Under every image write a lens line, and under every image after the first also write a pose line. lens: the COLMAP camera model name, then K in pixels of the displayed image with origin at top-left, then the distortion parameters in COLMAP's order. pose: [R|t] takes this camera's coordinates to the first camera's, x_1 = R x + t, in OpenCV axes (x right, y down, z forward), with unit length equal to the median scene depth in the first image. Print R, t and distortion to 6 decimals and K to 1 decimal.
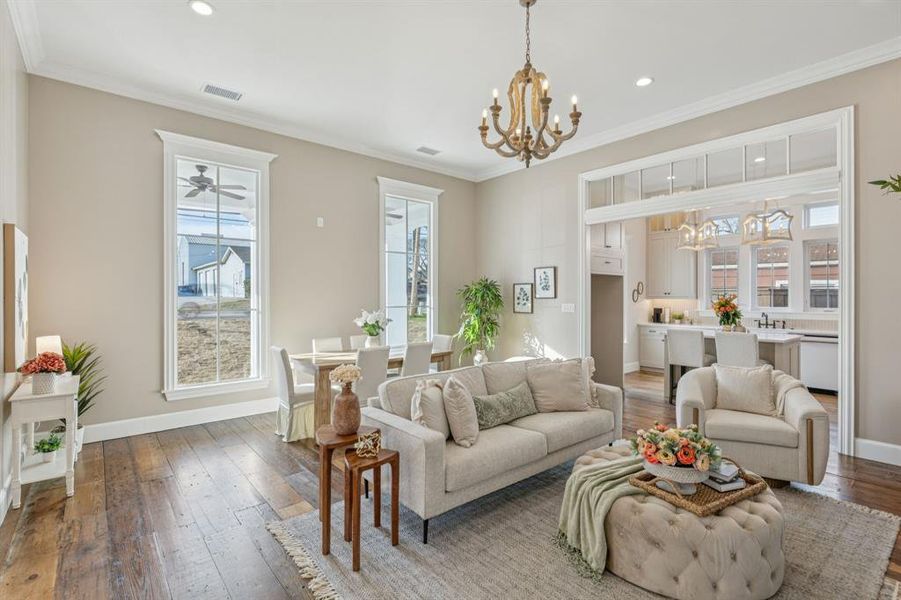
lens RADIAL K [[420.0, 0, 450.5], [0, 420.0, 300.0], [0, 0, 1]] dist [0.000819, 0.000256]
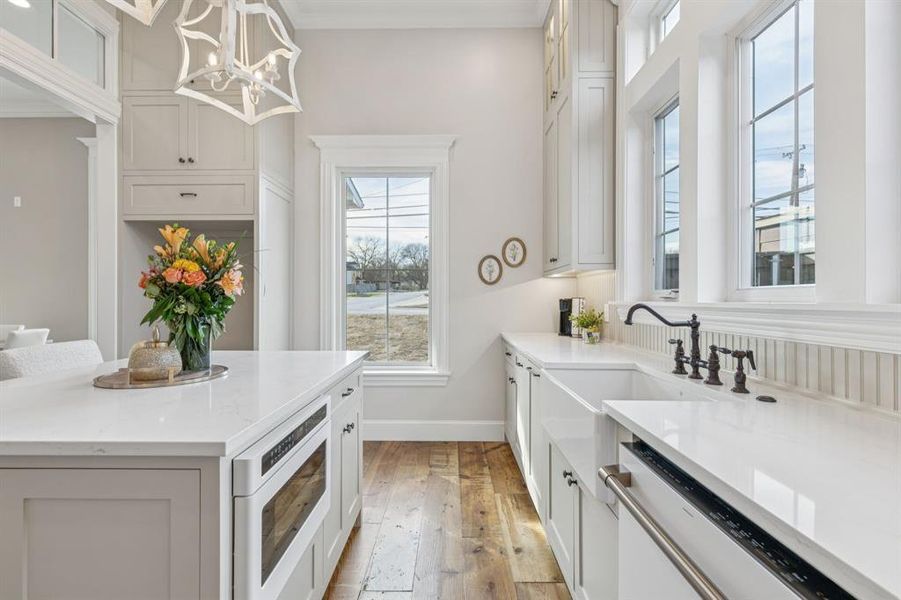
lens RADIAL K [[408.6, 0, 445.6], [0, 408.6, 294.9], [0, 0, 1]] dist [-0.000242, -0.000818]
pose [[0.747227, -0.003730, -0.664559, 0.865505], [-0.007092, 0.999883, -0.013587, 0.027700], [0.664531, 0.014866, 0.747112, 0.819787]]
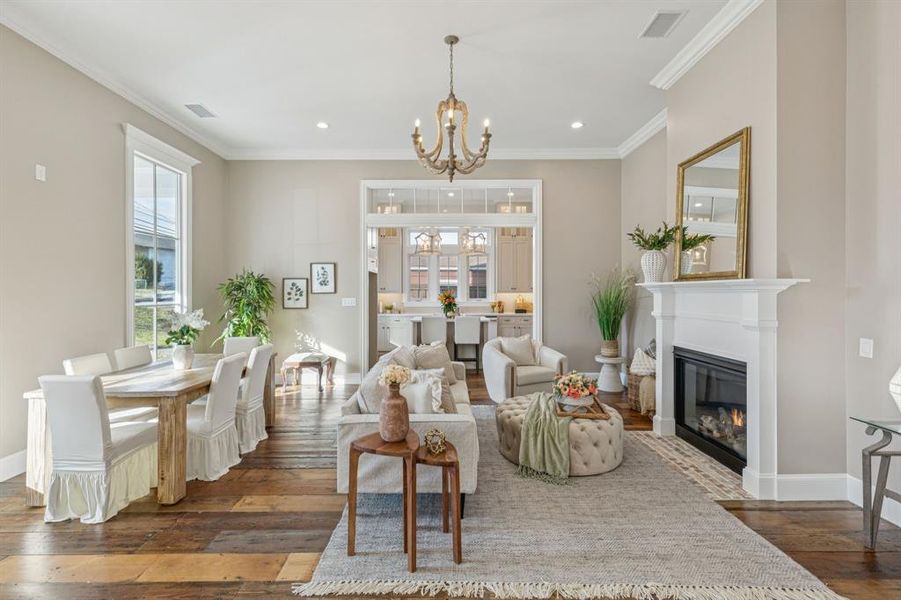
lens RADIAL K [[408.6, 0, 445.6], [0, 408.6, 294.9], [0, 0, 1]] dist [-0.000242, -0.000818]
pose [[0.646726, -0.009546, 0.762663, -0.330482], [0.009567, 0.999945, 0.004403, -0.001524], [-0.762662, 0.004449, 0.646782, 0.129426]]
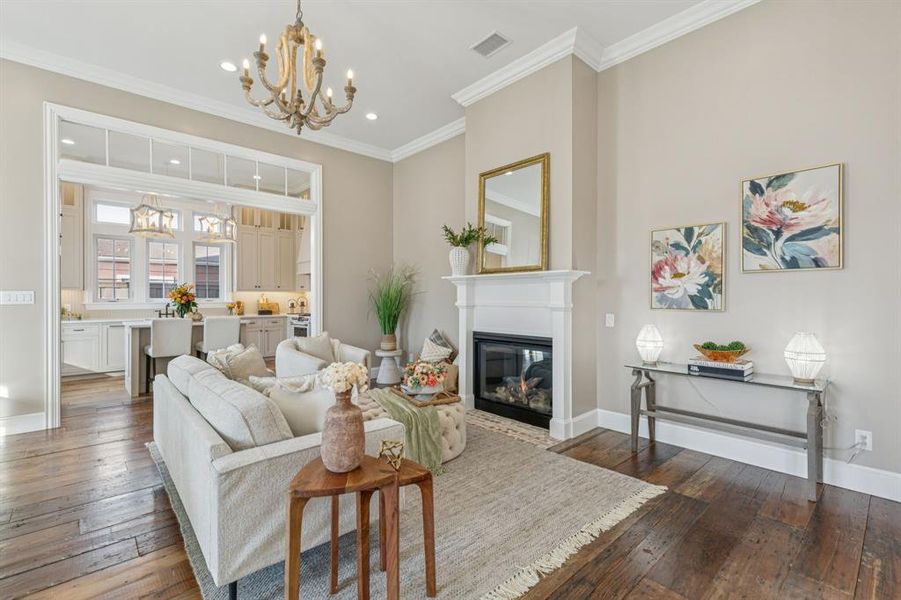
lens RADIAL K [[403.1, 0, 450.5], [0, 403.1, 300.0], [0, 0, 1]] dist [0.003592, 0.000069]
pose [[-0.030514, -0.009092, 0.999493, -0.335933], [0.008850, 0.999917, 0.009366, 0.020614], [-0.999495, 0.009131, -0.030431, 0.329734]]
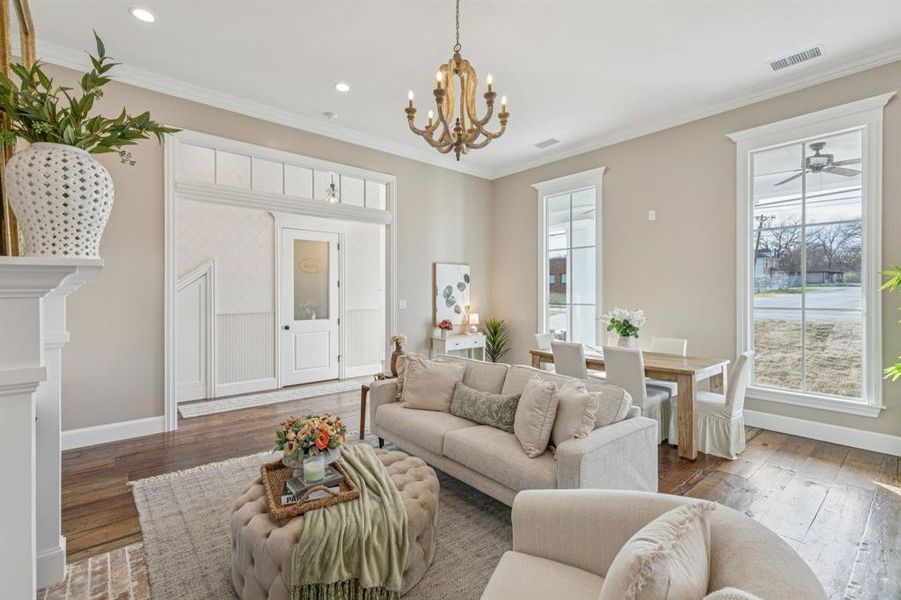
lens RADIAL K [[420.0, 0, 450.5], [0, 420.0, 300.0], [0, 0, 1]] dist [0.000819, 0.000256]
pose [[-0.005719, 0.014650, -0.999876, 0.553174], [-0.006418, 0.999872, 0.014687, -0.002738], [0.999963, 0.006501, -0.005625, 0.471384]]
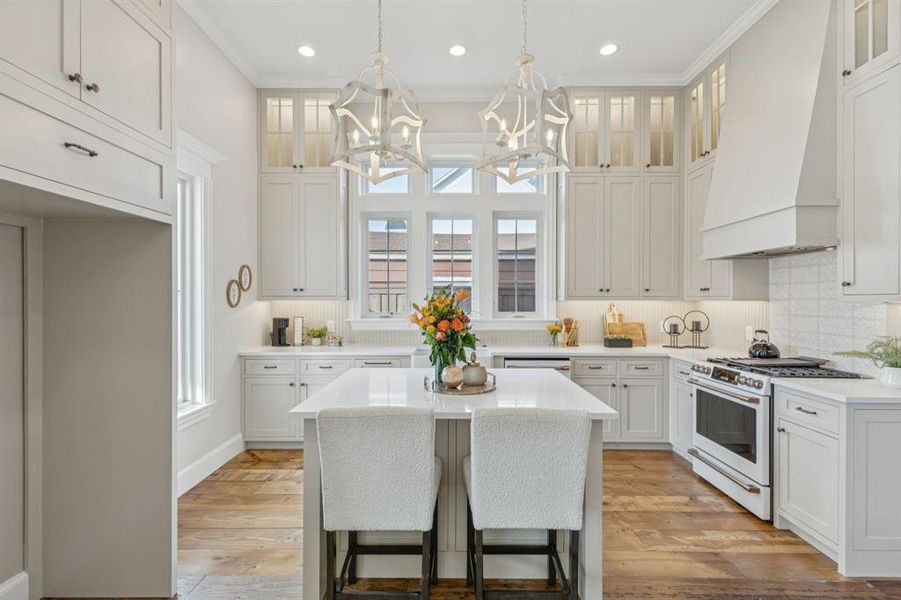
lens RADIAL K [[408.6, 0, 445.6], [0, 408.6, 294.9], [0, 0, 1]] dist [-0.000242, -0.000818]
pose [[0.662983, 0.004516, 0.748621, 0.325845], [0.006845, 0.999903, -0.012094, -0.002012], [-0.748604, 0.013143, 0.662888, 0.666842]]
